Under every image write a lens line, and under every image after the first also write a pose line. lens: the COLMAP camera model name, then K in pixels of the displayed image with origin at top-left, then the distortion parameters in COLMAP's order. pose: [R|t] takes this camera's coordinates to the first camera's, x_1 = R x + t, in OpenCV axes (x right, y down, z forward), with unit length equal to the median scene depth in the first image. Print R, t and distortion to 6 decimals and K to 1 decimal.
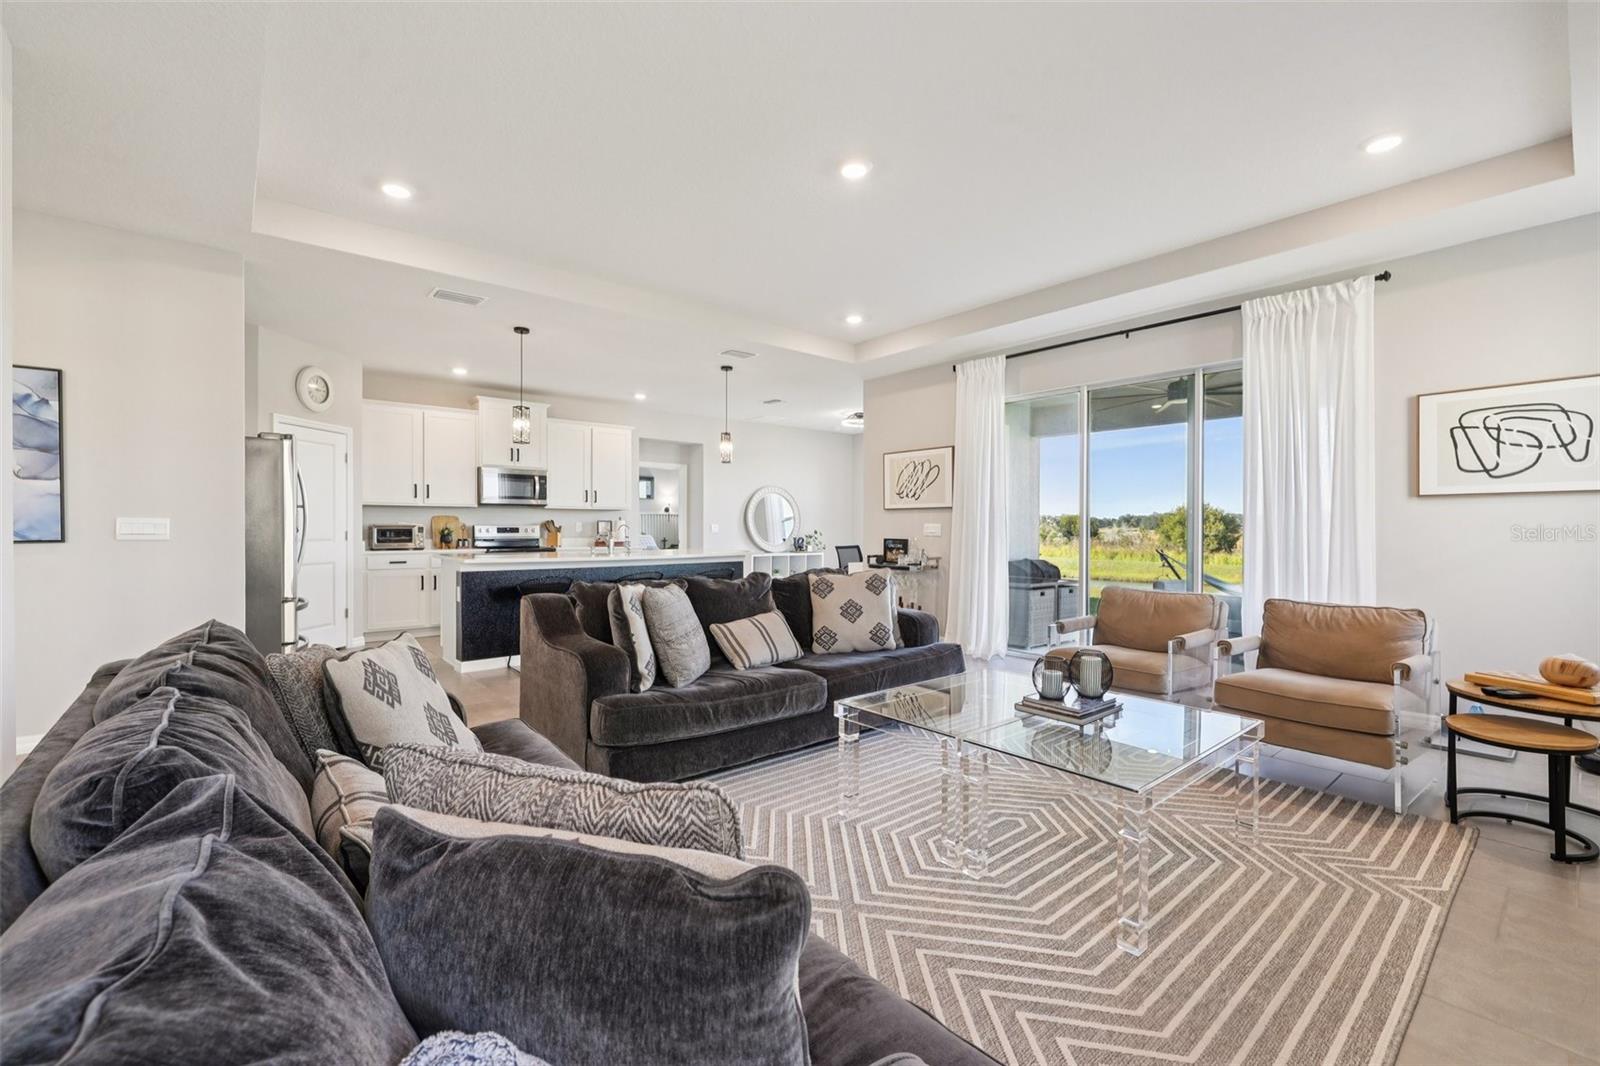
lens RADIAL K [[674.5, 0, 802.0], [0, 674.5, 530.7], [0, 0, 1]] dist [-0.001206, 0.000317]
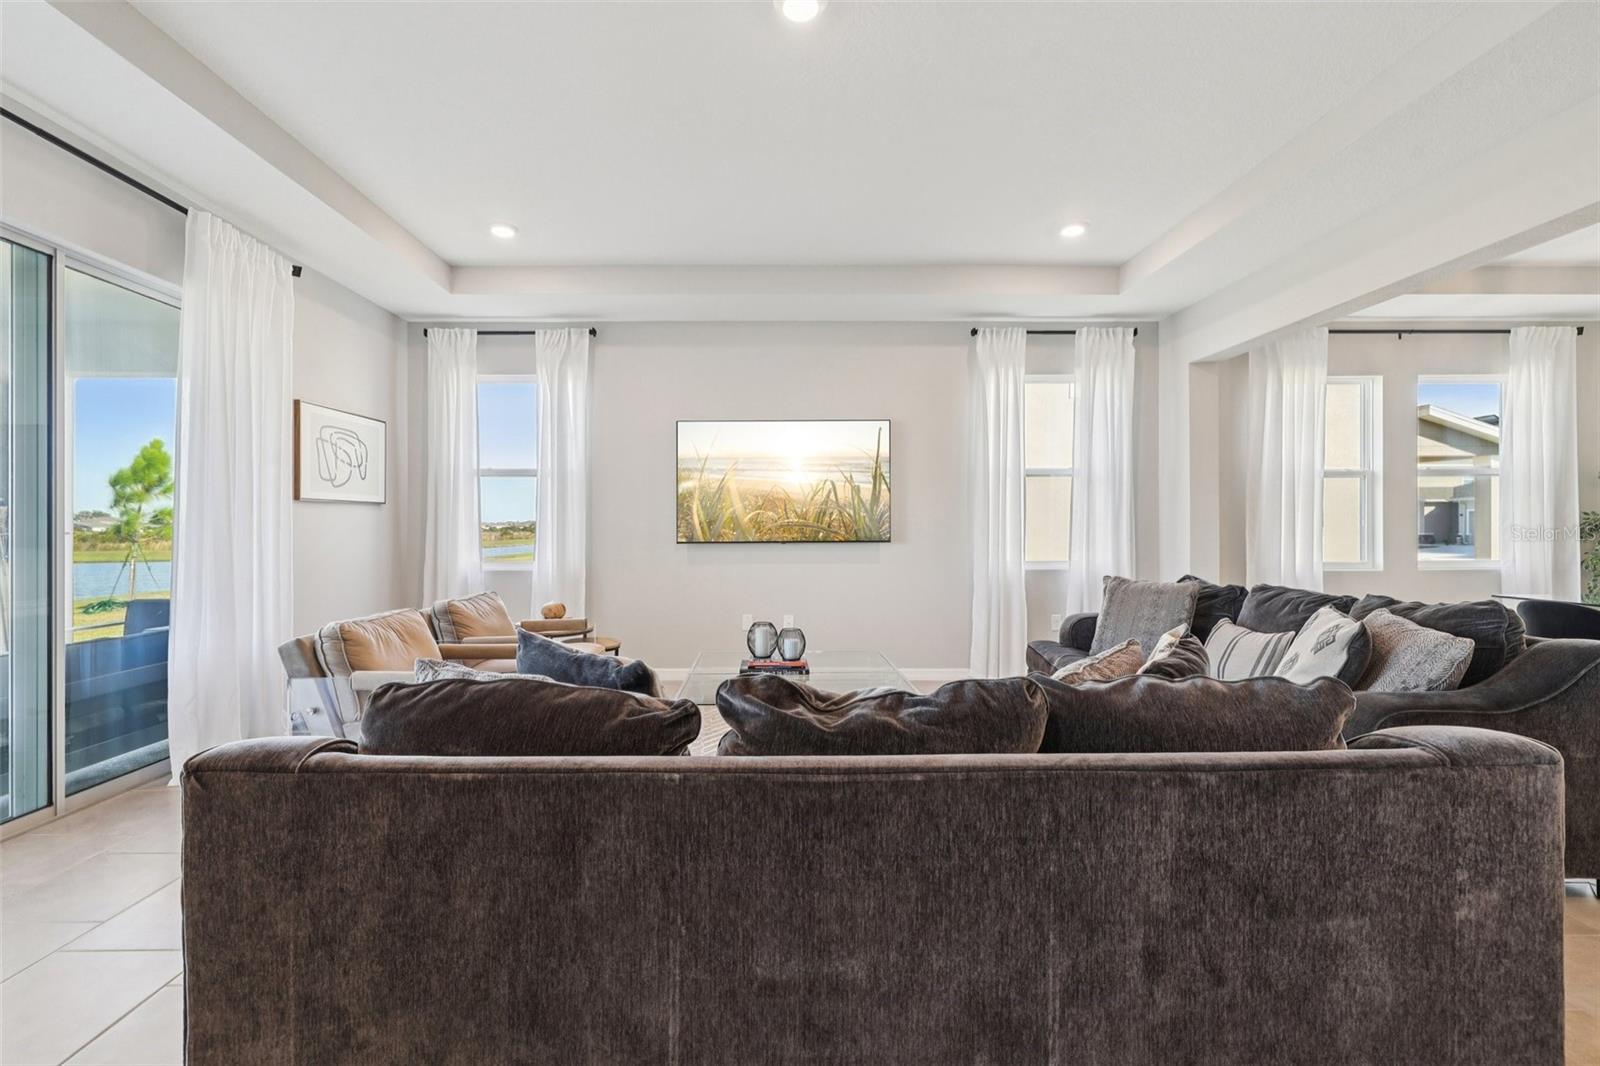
lens RADIAL K [[682.0, 0, 776.1], [0, 682.0, 527.9], [0, 0, 1]] dist [-0.001456, -0.000104]
pose [[-0.764218, -0.001465, 0.644956, -0.295647], [0.004606, 0.999960, 0.007730, -0.012396], [-0.644941, 0.008878, -0.764180, 1.310580]]
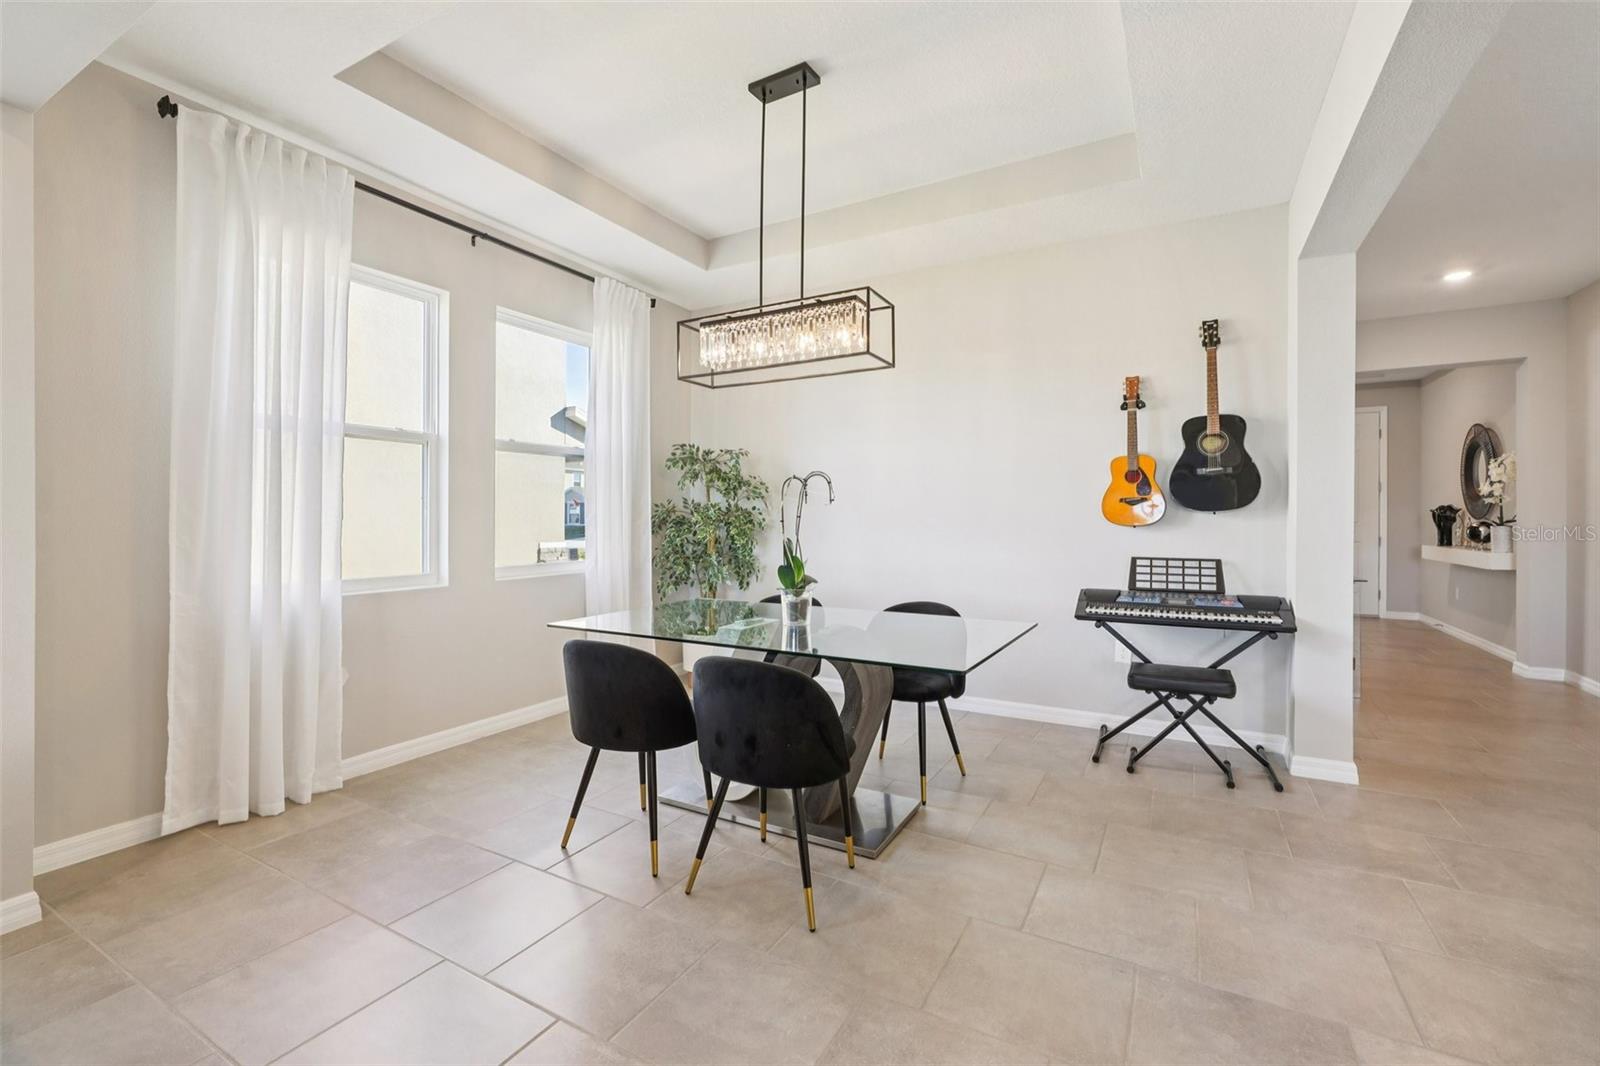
lens RADIAL K [[677.2, 0, 797.6], [0, 677.2, 520.1], [0, 0, 1]] dist [-0.001789, 0.000047]
pose [[-0.940535, -0.001968, -0.339690, -0.470928], [-0.005333, 0.999946, 0.008973, -0.008706], [0.339654, 0.010251, -0.940495, 0.506888]]
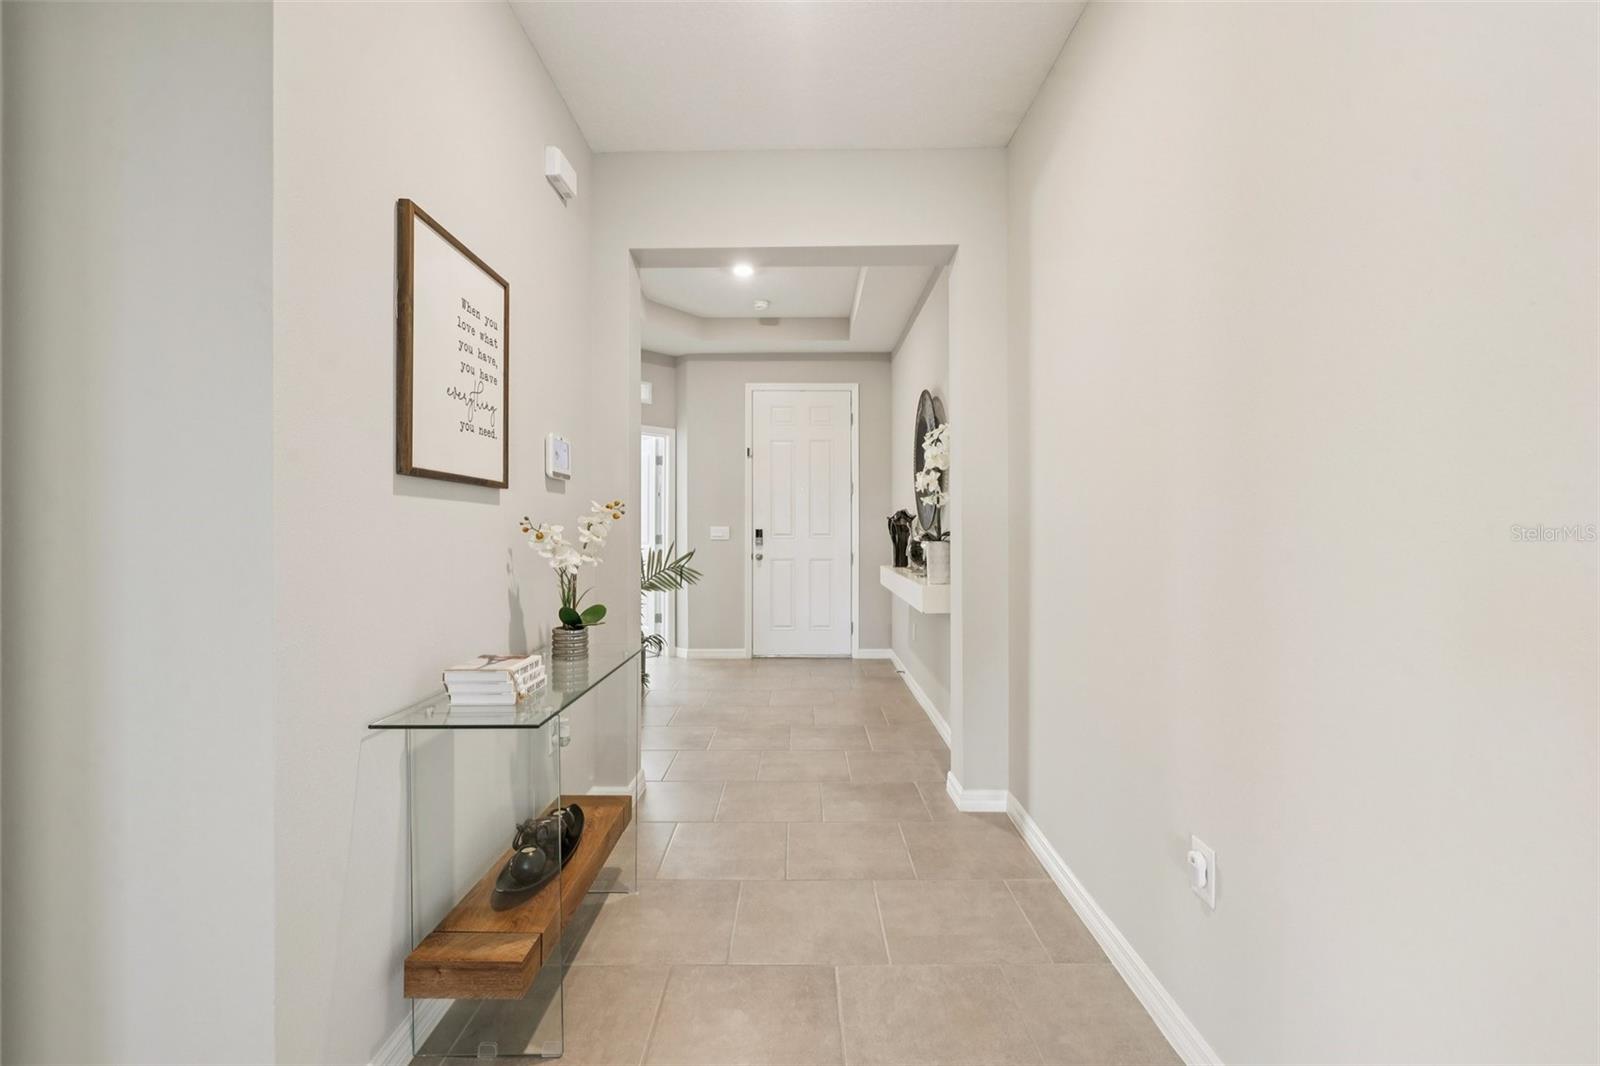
lens RADIAL K [[677.2, 0, 797.6], [0, 677.2, 520.1], [0, 0, 1]] dist [-0.001789, 0.000047]
pose [[-0.653085, -0.011232, -0.757202, -1.514545], [-0.006228, 0.999936, -0.009461, -0.009336], [0.757259, -0.001463, -0.653113, 0.126497]]
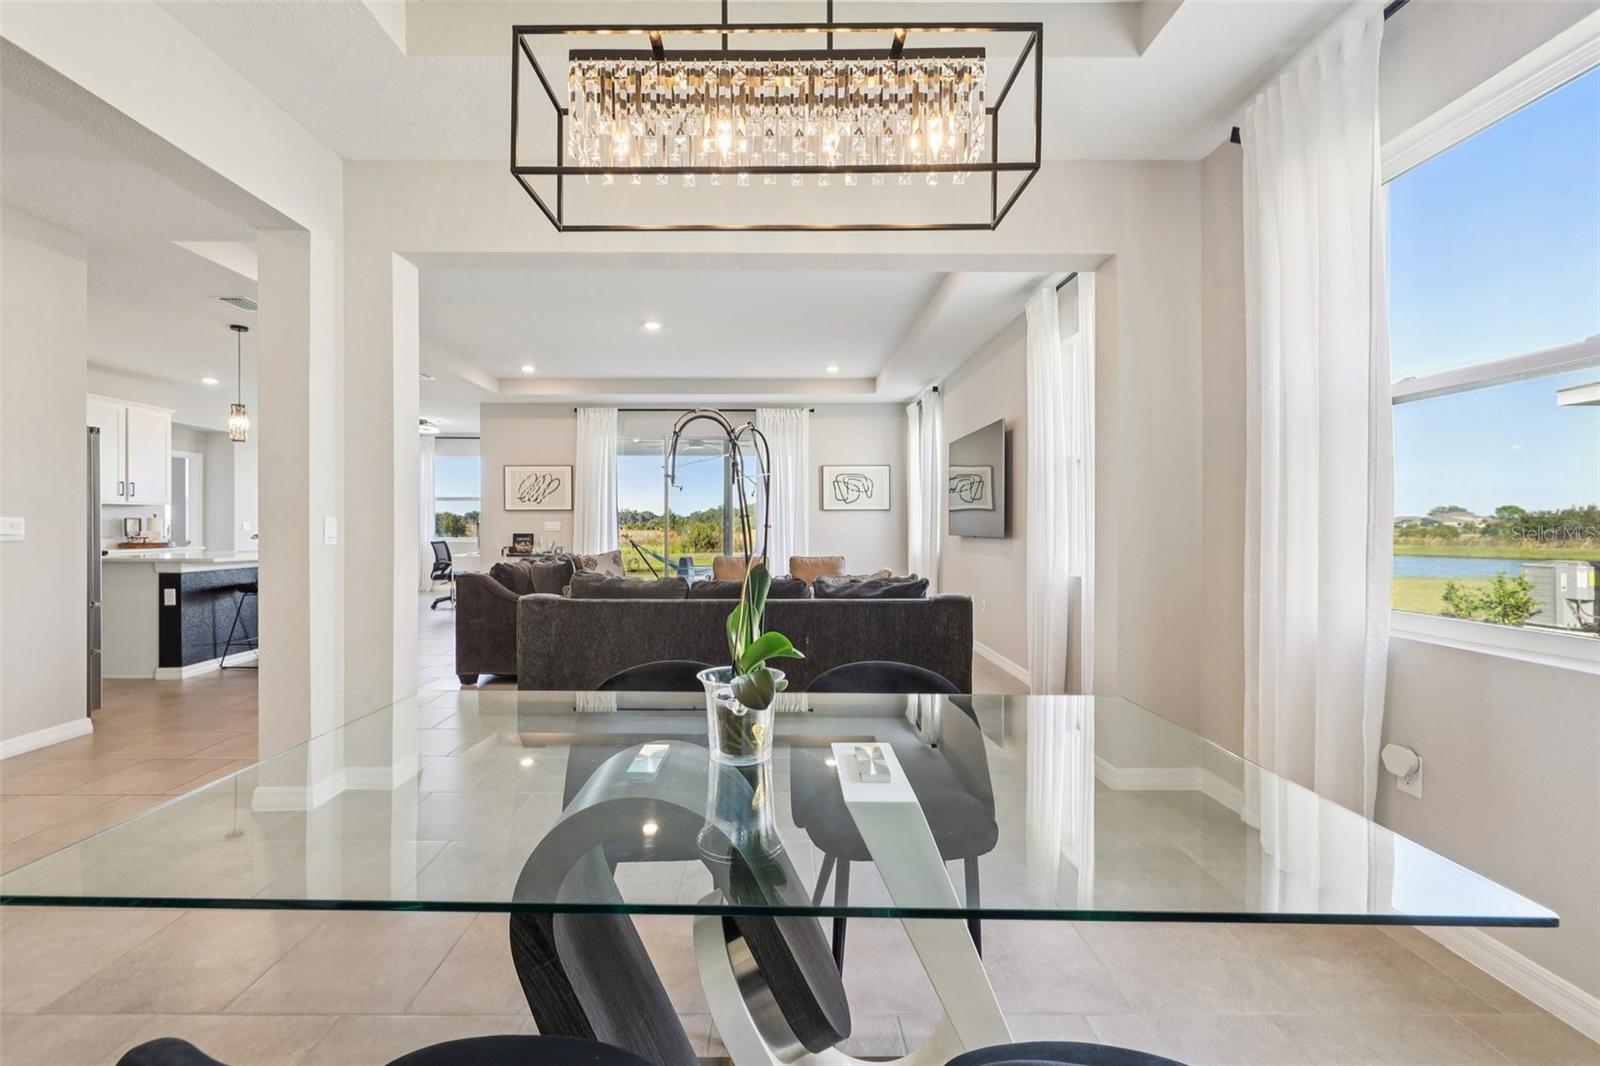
lens RADIAL K [[684.4, 0, 776.0], [0, 684.4, 523.0], [0, 0, 1]] dist [0.001417, 0.000261]
pose [[0.645493, -0.001718, 0.763764, -0.935593], [0.006282, 0.999976, -0.003060, -0.001604], [-0.763740, 0.006773, 0.645489, -0.360320]]
